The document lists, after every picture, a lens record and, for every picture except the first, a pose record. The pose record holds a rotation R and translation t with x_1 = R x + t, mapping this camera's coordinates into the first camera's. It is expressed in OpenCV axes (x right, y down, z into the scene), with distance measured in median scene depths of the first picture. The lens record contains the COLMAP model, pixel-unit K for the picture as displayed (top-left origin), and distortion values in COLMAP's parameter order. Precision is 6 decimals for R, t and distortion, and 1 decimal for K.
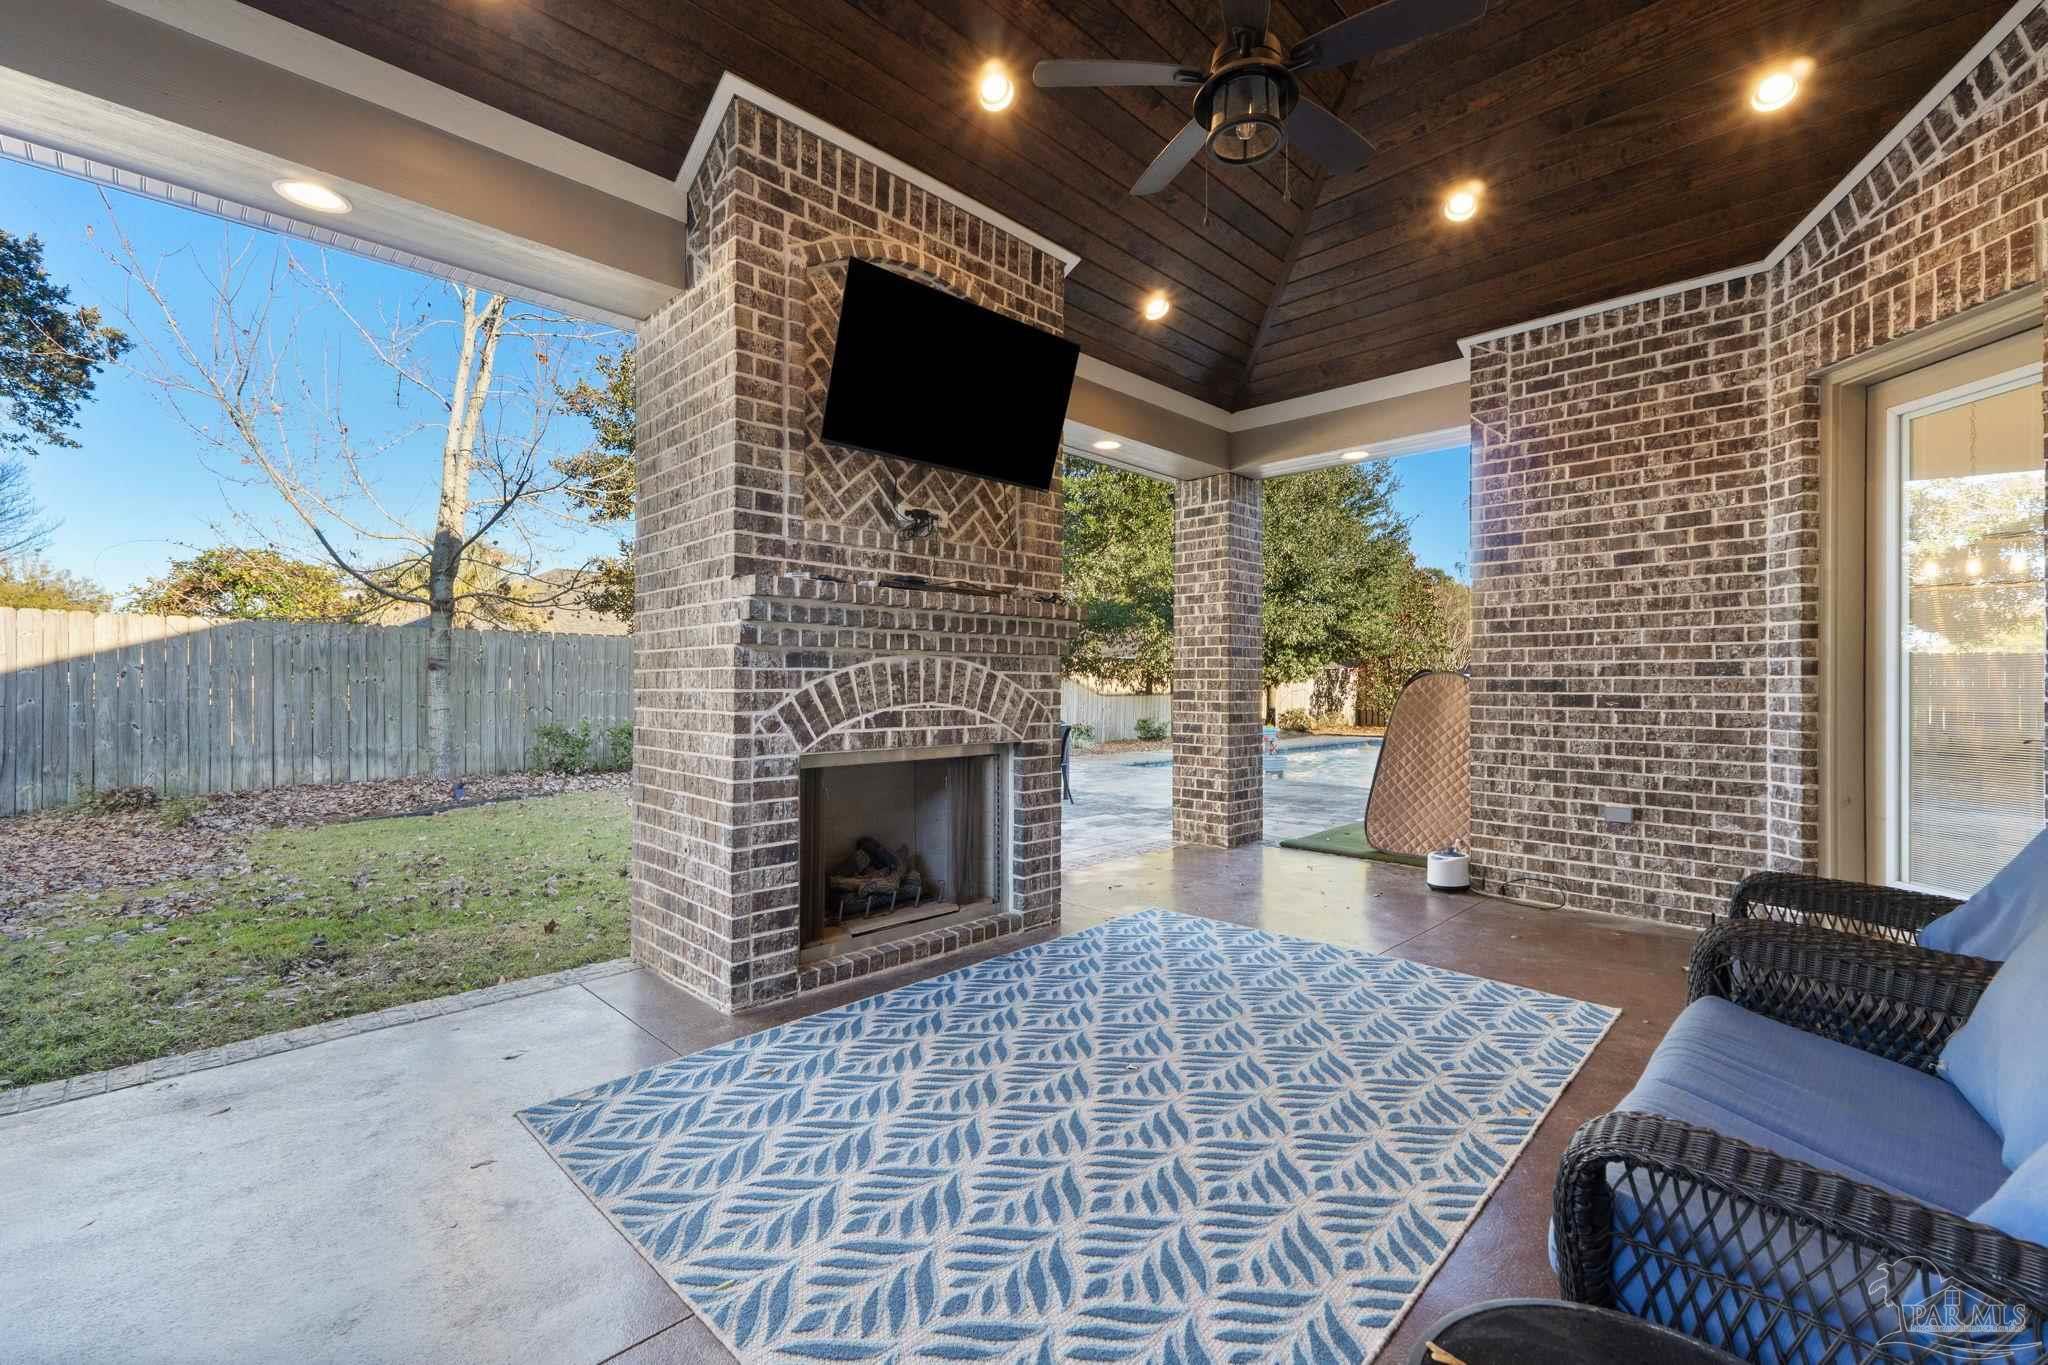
lens RADIAL K [[863.3, 0, 1023.8], [0, 863.3, 678.8], [0, 0, 1]] dist [0.000673, 0.000160]
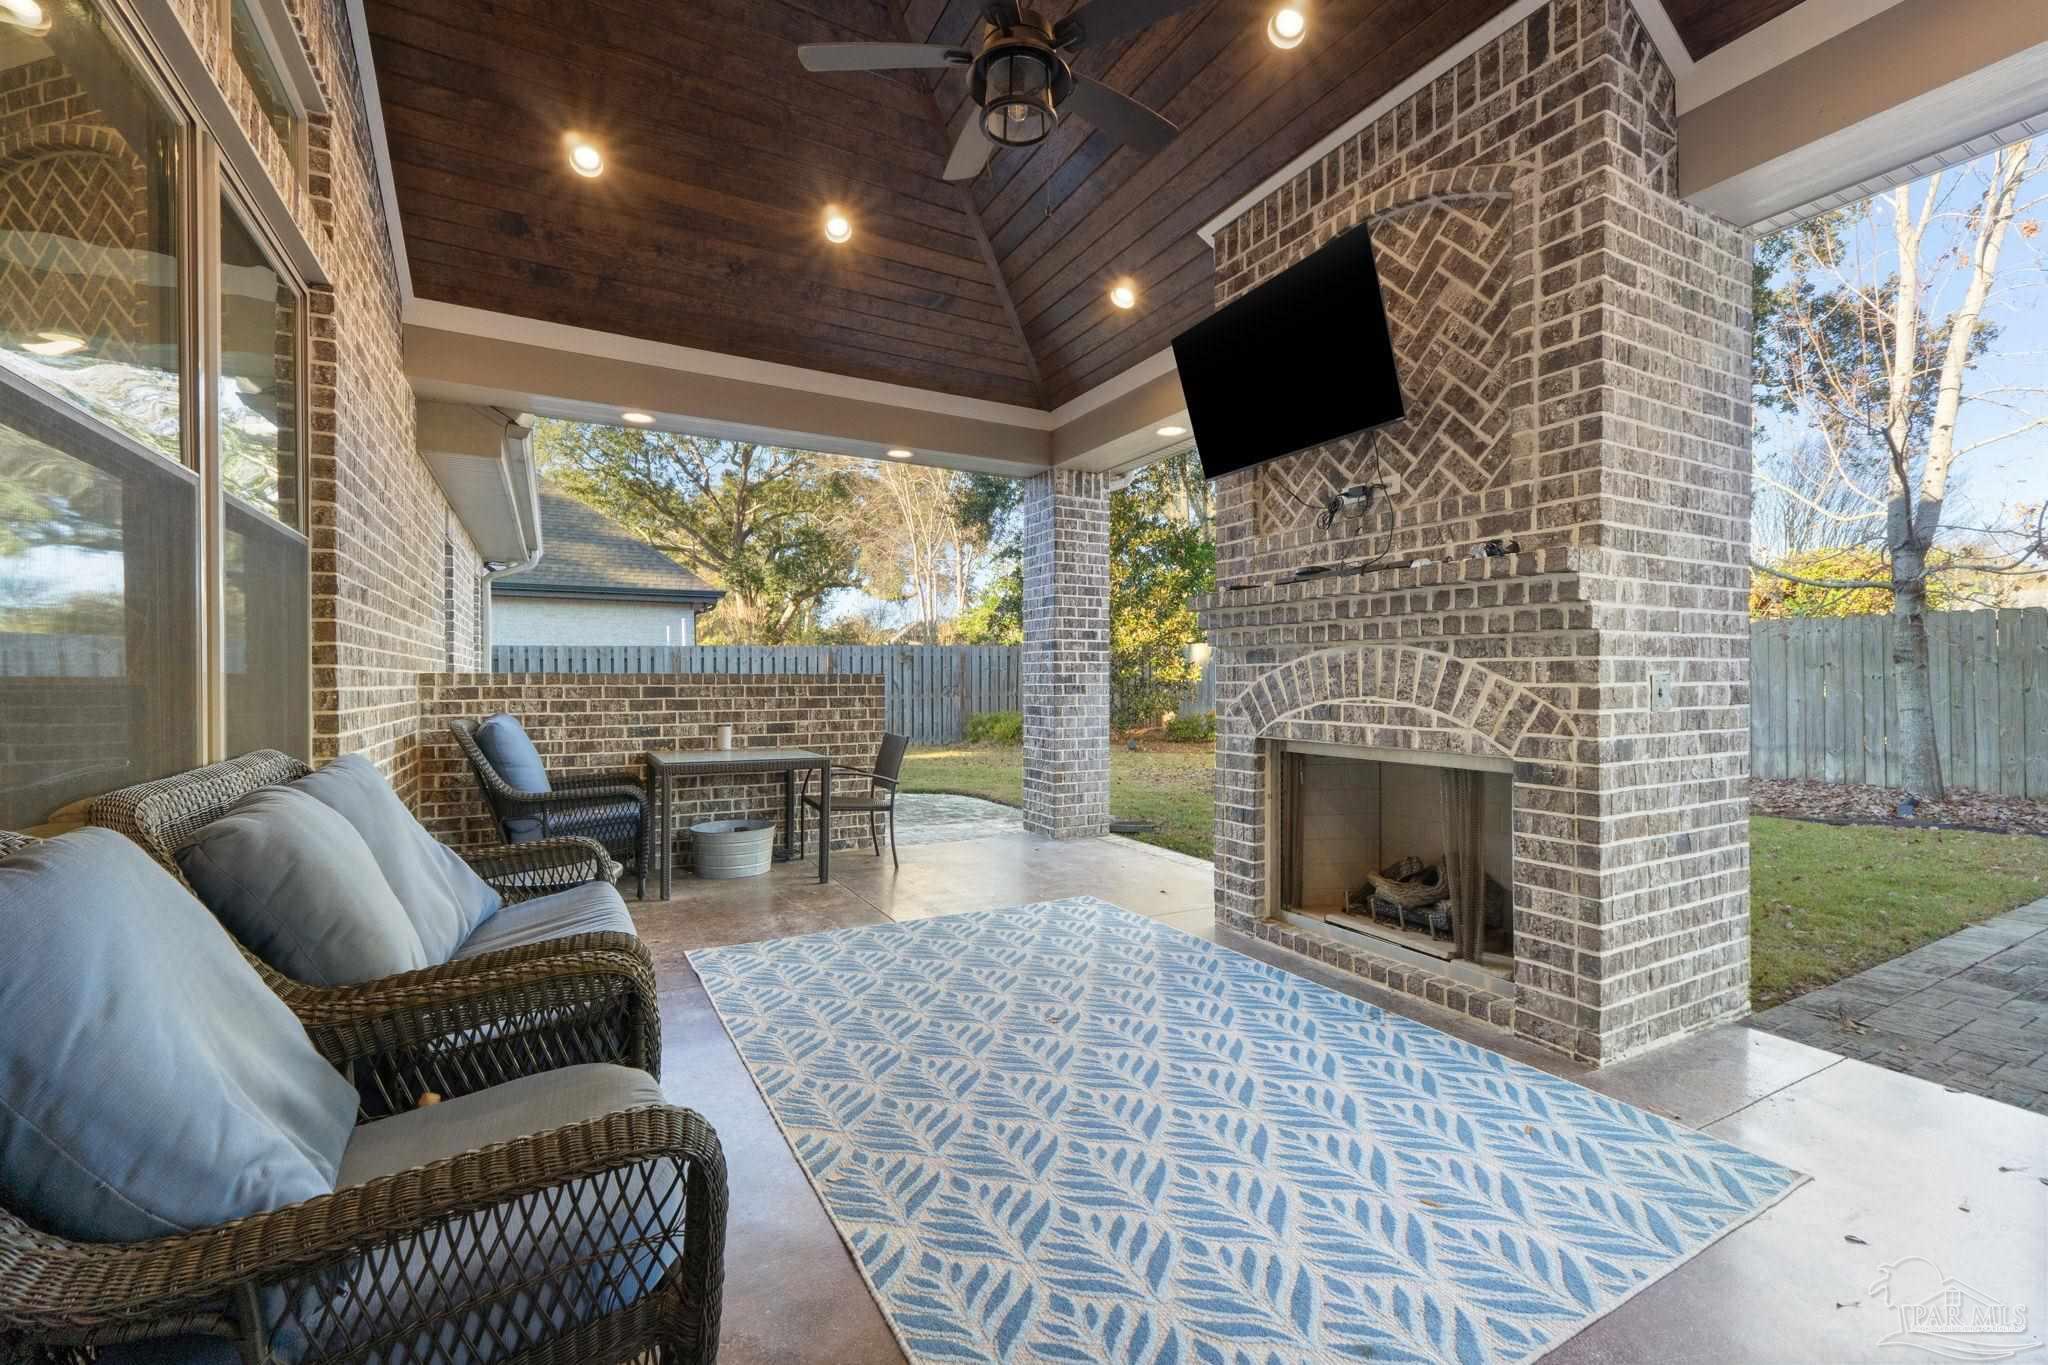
lens RADIAL K [[863.3, 0, 1022.2], [0, 863.3, 686.7], [0, 0, 1]] dist [0.000673, 0.000160]
pose [[-0.285723, 0.004781, -0.958300, 0.876689], [0.006489, 0.999974, 0.003054, 0.011912], [0.958290, -0.005346, -0.285747, 0.934704]]
